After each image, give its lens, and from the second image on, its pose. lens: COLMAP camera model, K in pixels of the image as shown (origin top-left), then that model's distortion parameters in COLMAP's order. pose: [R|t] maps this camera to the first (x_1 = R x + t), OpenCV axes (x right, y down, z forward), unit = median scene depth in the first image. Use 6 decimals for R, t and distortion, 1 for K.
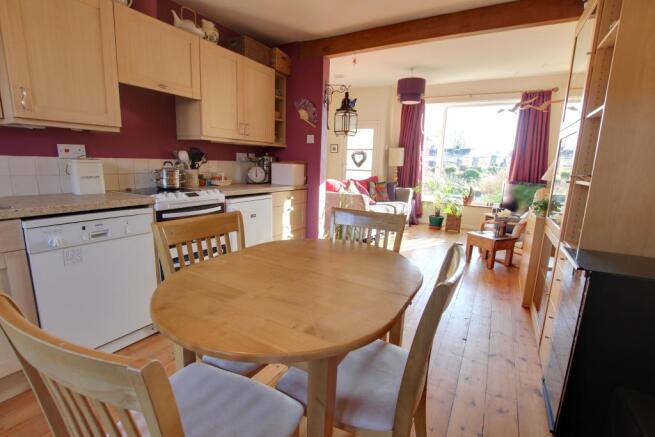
lens RADIAL K [[302.6, 0, 327.0], [0, 302.6, 222.2], [0, 0, 1]] dist [-0.022481, -0.000073]
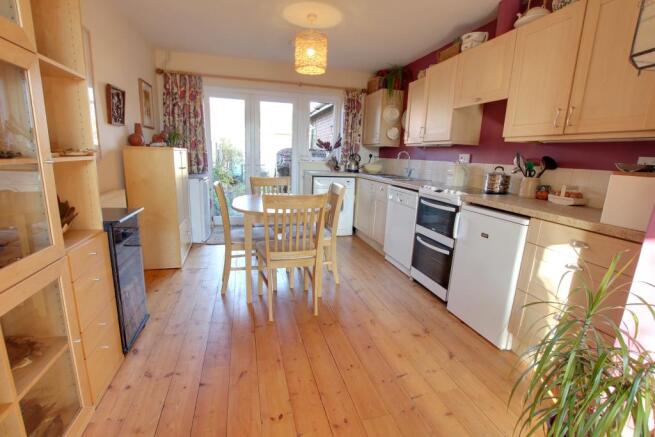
lens RADIAL K [[302.6, 0, 327.0], [0, 302.6, 222.2], [0, 0, 1]] dist [-0.022481, -0.000073]
pose [[-0.706948, 0.095834, -0.700742, 0.617137], [-0.192424, 0.927342, 0.320952, -0.240030], [0.680586, 0.361736, -0.637142, 1.321219]]
